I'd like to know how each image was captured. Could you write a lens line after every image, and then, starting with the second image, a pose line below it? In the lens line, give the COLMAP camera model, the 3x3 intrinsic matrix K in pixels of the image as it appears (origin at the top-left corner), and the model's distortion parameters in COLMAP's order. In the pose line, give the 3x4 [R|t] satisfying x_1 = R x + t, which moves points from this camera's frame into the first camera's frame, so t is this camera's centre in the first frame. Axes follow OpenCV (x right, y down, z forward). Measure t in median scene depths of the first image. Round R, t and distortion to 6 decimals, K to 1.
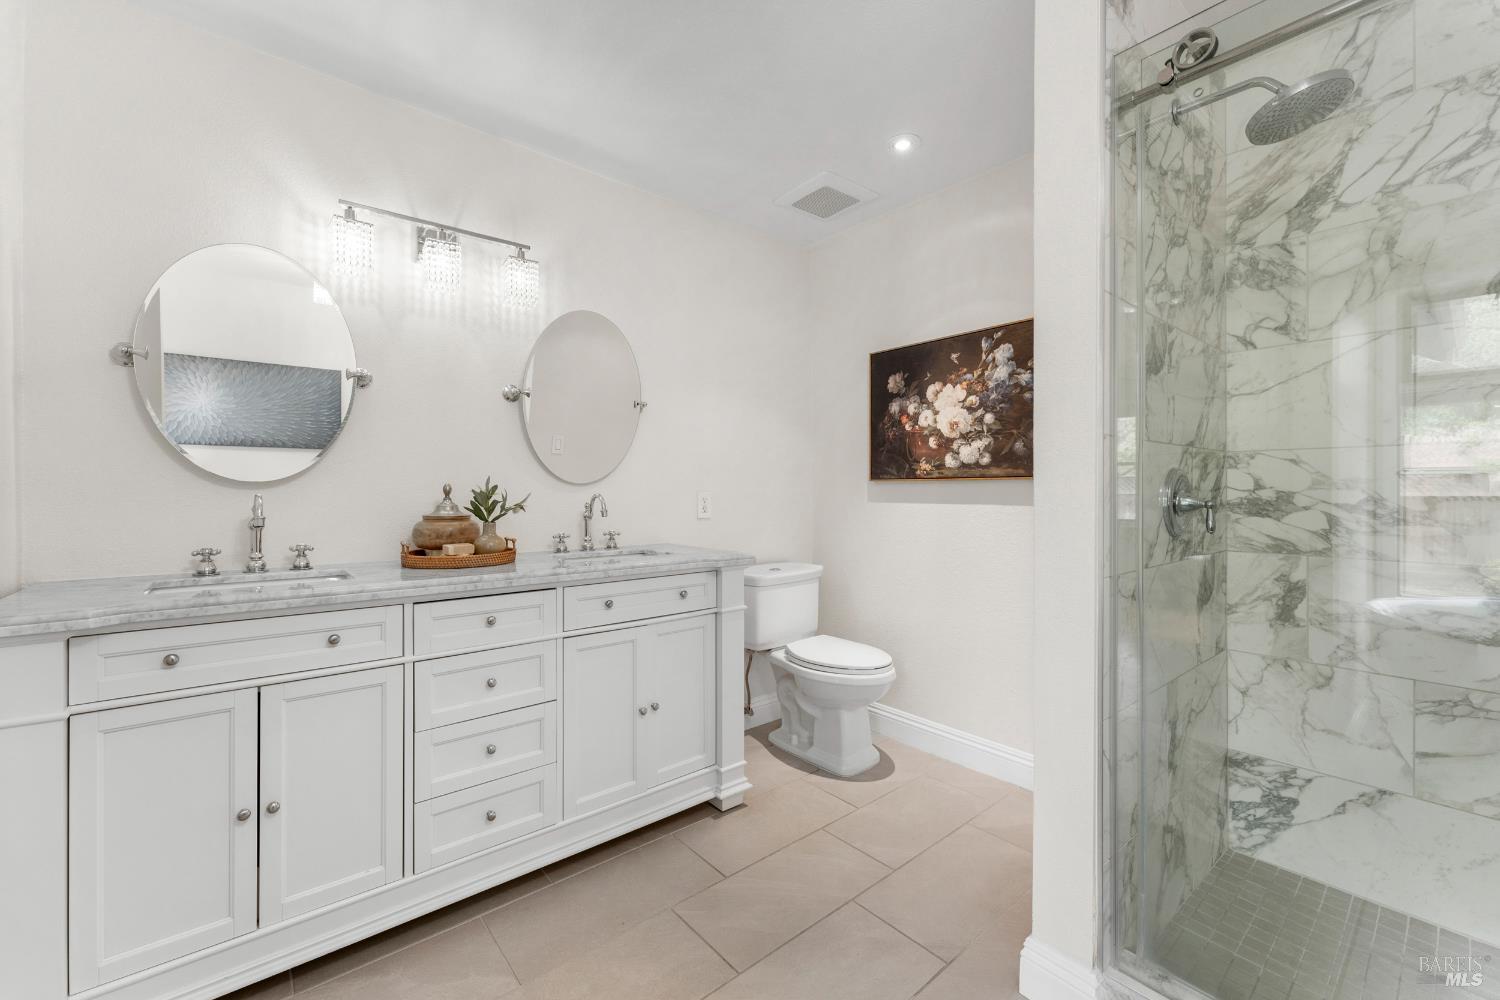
lens RADIAL K [[603.3, 0, 748.6], [0, 603.3, 495.0], [0, 0, 1]] dist [0.000220, 0.000353]
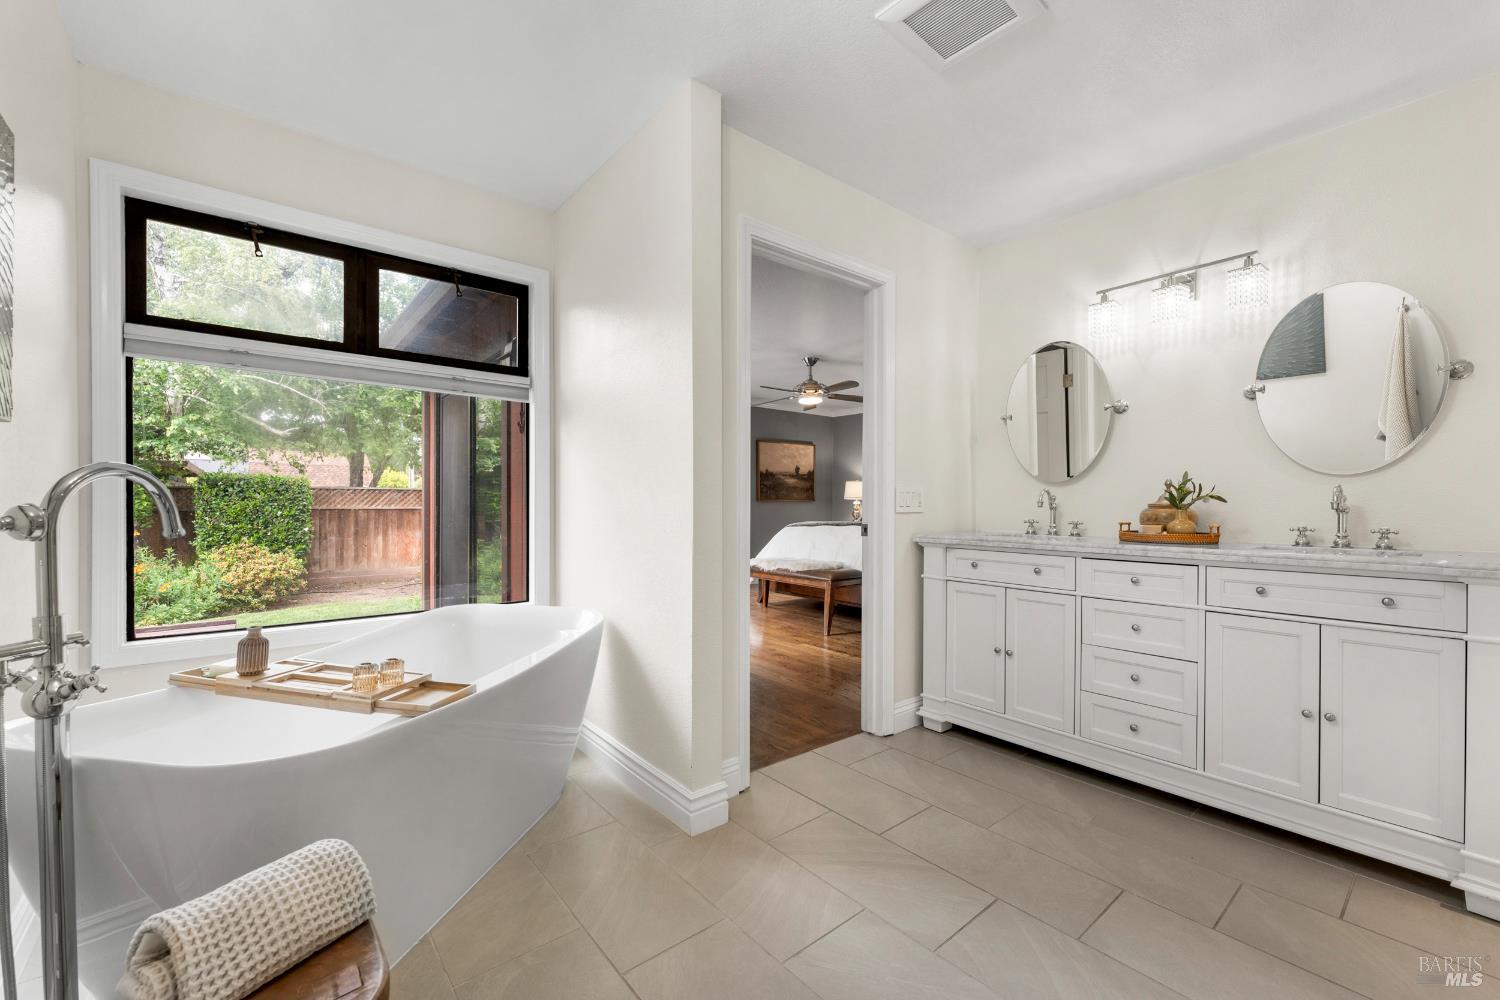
lens RADIAL K [[603.3, 0, 750.2], [0, 603.3, 505.8], [0, 0, 1]] dist [0.000220, 0.000353]
pose [[-0.007659, 0.006694, -0.999948, 0.781905], [-0.009760, 0.999929, 0.006769, 0.038469], [0.999923, 0.009811, -0.007593, 0.142637]]
